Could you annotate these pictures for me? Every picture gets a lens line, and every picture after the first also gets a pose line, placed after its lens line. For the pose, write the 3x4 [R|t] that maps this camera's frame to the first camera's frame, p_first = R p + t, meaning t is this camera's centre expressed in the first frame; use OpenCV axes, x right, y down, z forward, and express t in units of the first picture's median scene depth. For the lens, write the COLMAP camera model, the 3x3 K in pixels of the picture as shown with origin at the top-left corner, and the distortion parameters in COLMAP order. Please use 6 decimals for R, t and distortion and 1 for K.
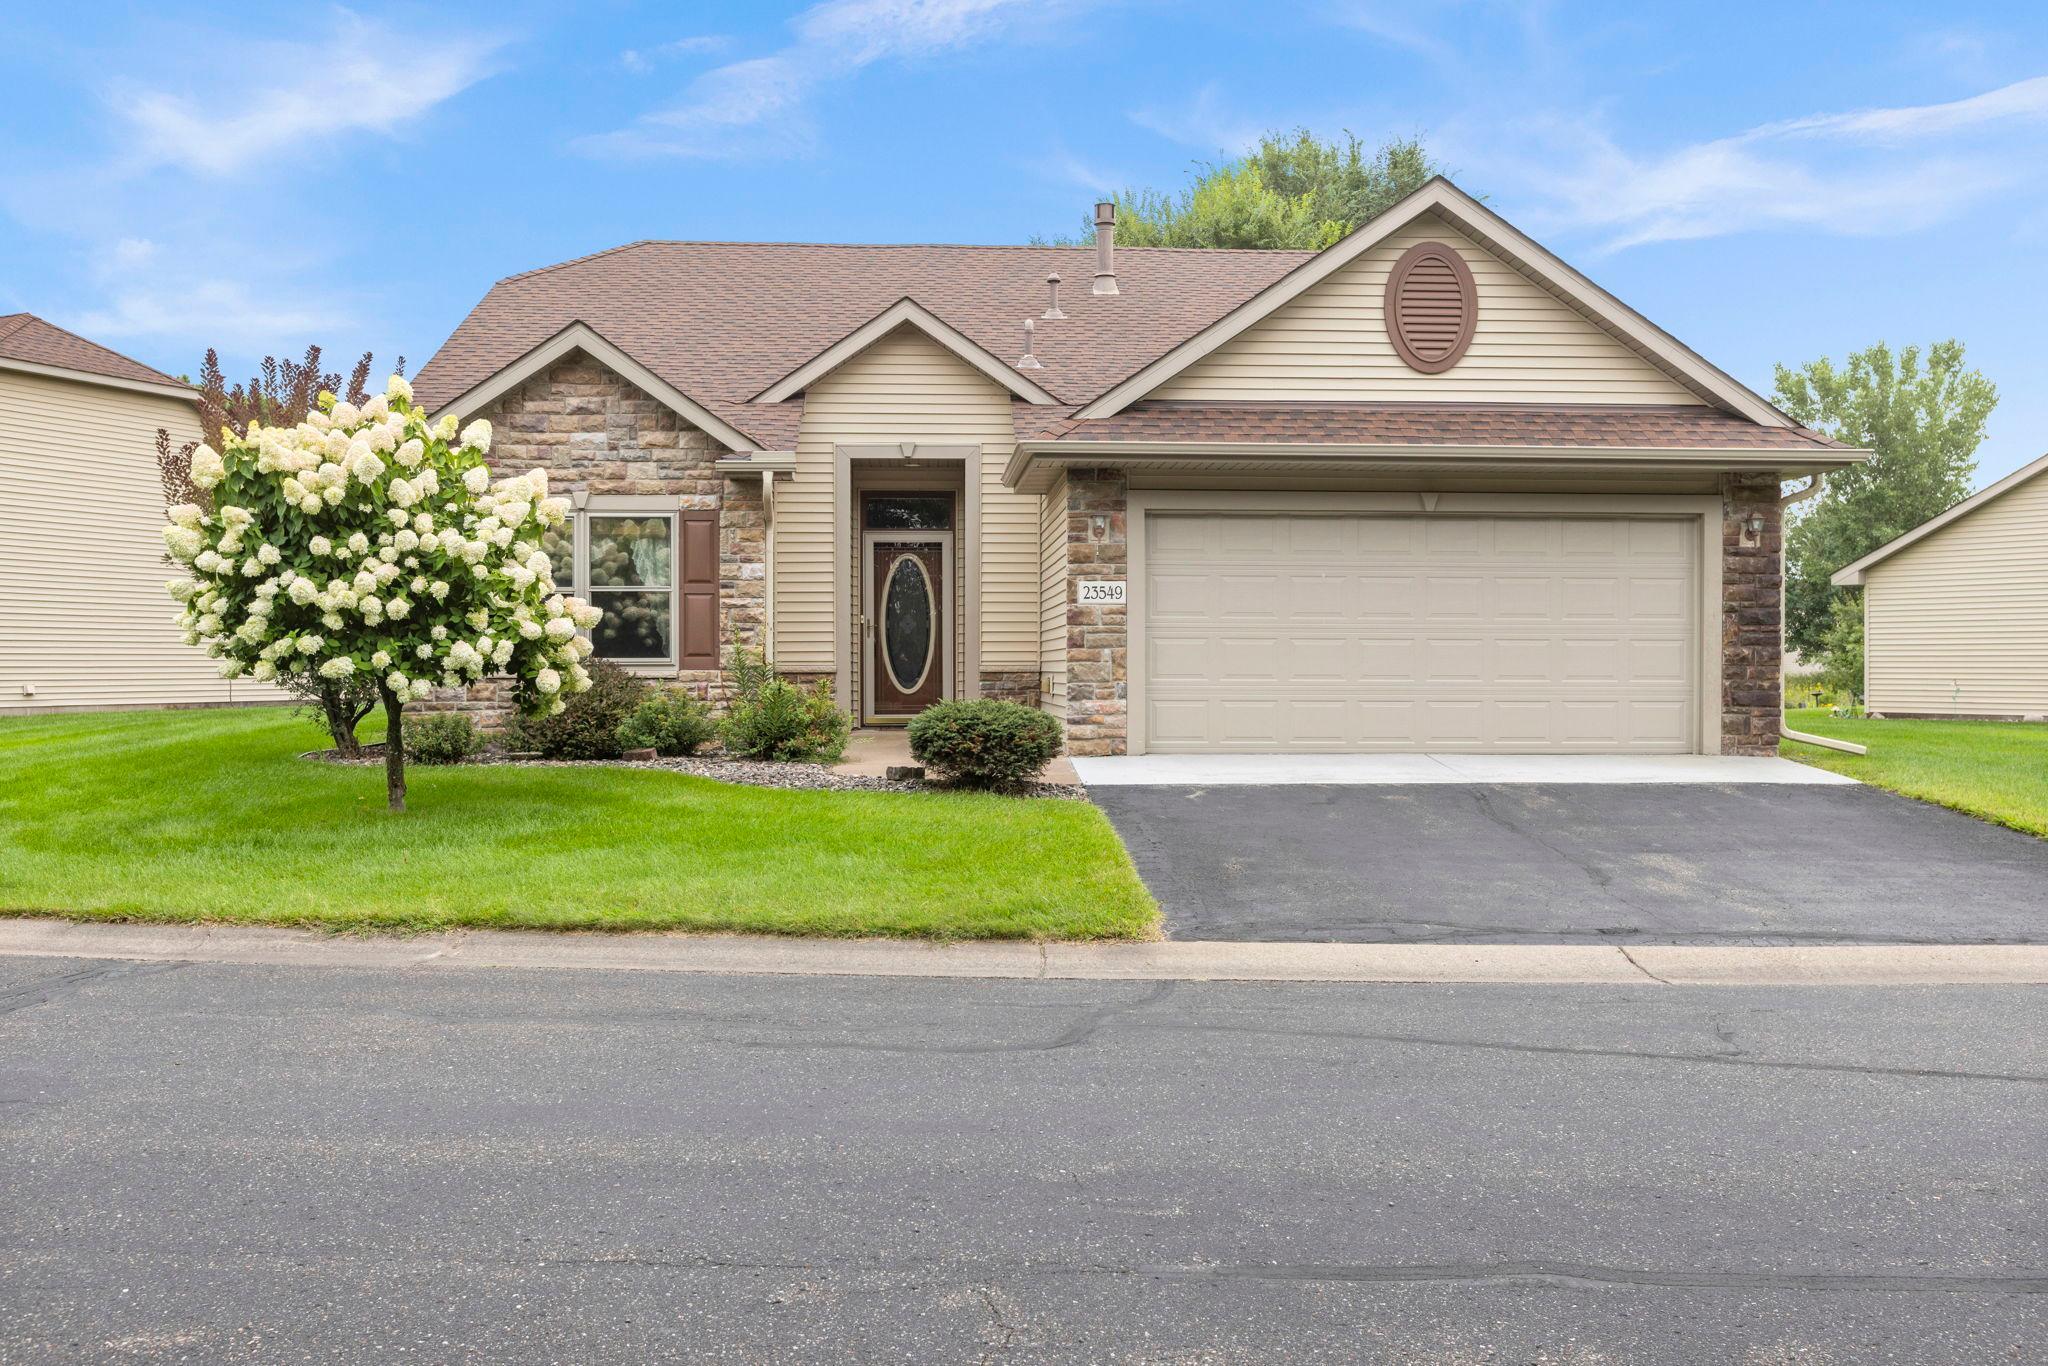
lens RADIAL K [[1797.4, 0, 1032.0], [0, 1797.4, 676.2], [0, 0, 1]] dist [-0.030180, 0.066256]
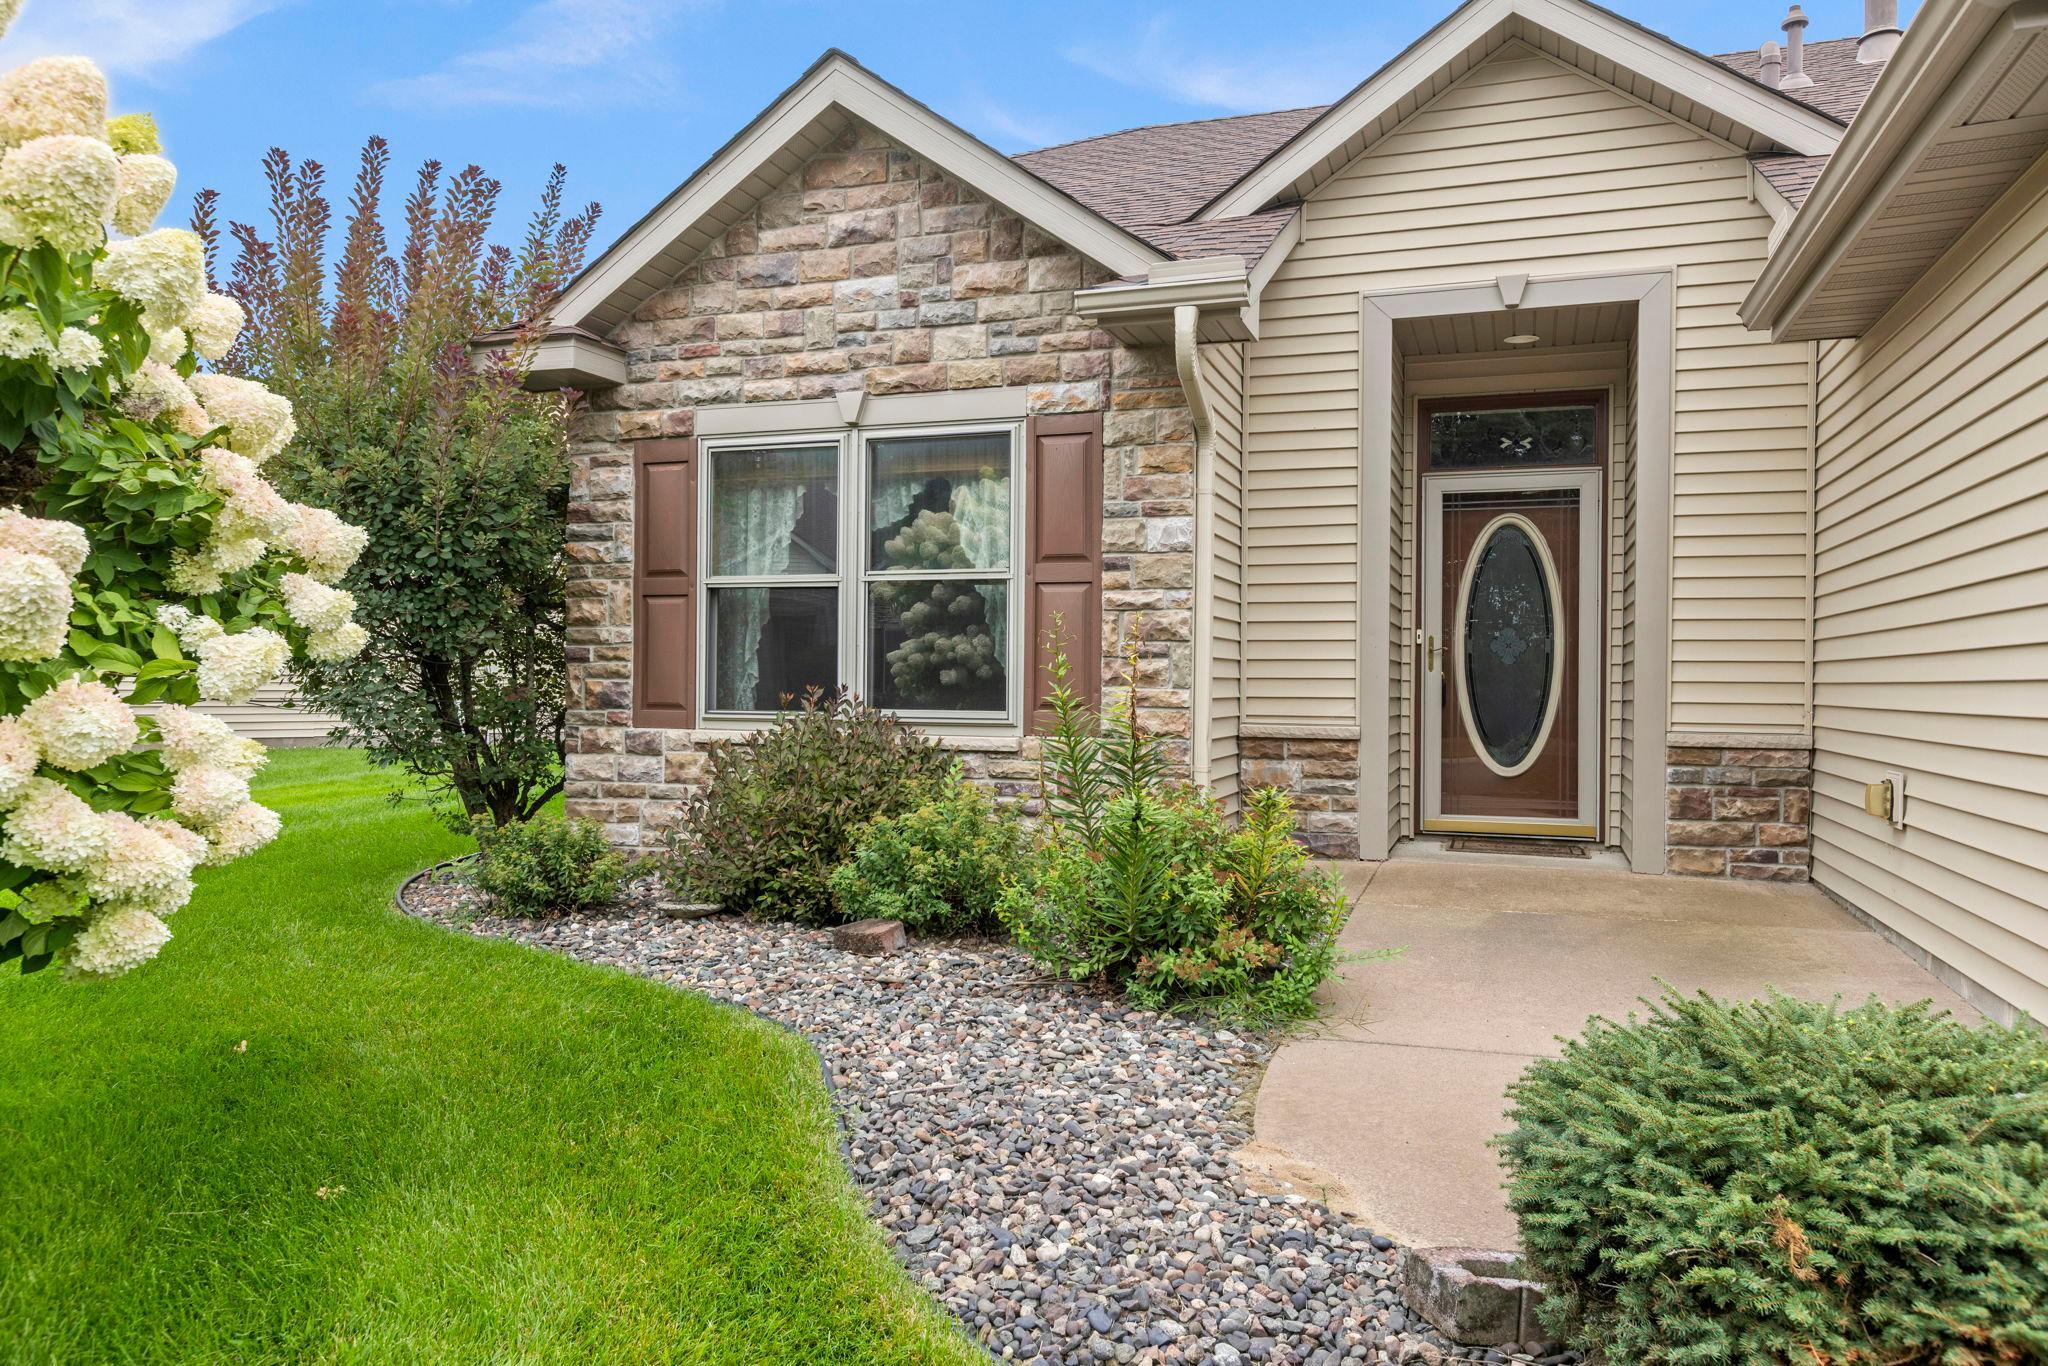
lens RADIAL K [[1388.5, 0, 1023.9], [0, 1388.5, 680.5], [0, 0, 1]] dist [0.009073, -0.007197]
pose [[0.919431, 0.010098, -0.393121, -0.048741], [-0.013063, 0.999903, -0.004869, -0.018599], [0.393034, 0.009612, 0.919474, 0.707166]]
